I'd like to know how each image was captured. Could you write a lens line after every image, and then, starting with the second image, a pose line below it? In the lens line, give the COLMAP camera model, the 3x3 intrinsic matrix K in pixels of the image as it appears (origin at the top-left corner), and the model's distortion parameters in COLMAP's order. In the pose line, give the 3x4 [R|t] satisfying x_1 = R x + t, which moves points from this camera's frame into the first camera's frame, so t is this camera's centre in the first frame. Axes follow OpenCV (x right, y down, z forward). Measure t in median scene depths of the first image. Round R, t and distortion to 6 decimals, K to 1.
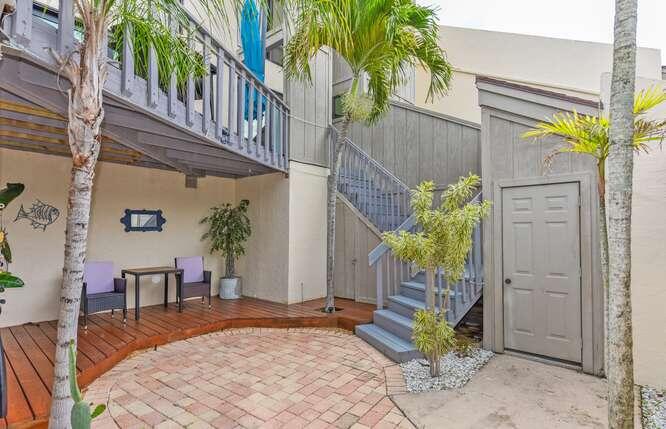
lens RADIAL K [[343.6, 0, 343.6], [0, 343.6, 222.6], [0, 0, 1]] dist [-0.004472, -0.001136]
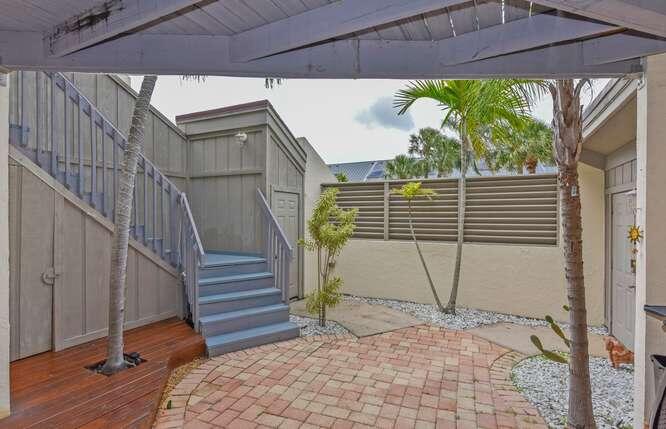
lens RADIAL K [[343.6, 0, 329.7], [0, 343.6, 215.0], [0, 0, 1]] dist [-0.004472, -0.001136]
pose [[-0.230626, -0.005194, 0.973029, -0.793417], [-0.031219, 0.999510, -0.002064, 0.001816], [-0.972542, -0.030853, -0.230675, 0.949712]]
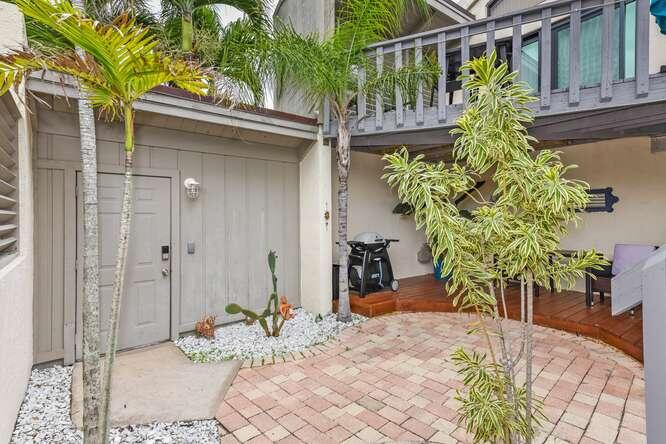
lens RADIAL K [[339.9, 0, 339.3], [0, 339.9, 213.7], [0, 0, 1]] dist [0.015836, -0.002238]
pose [[-0.204702, -0.008829, -0.978784, 0.562096], [0.029311, 0.999456, -0.015146, 0.028521], [0.978385, -0.031789, -0.204332, 0.643915]]
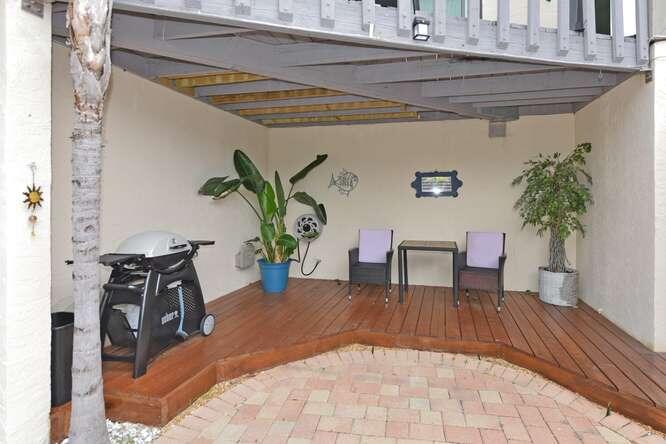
lens RADIAL K [[339.9, 0, 360.5], [0, 339.9, 197.7], [0, 0, 1]] dist [0.015836, -0.002238]
pose [[0.450014, -0.005361, -0.893006, 0.098002], [0.021542, 0.999756, 0.004854, 0.023508], [0.892762, -0.021422, 0.450019, 0.557072]]
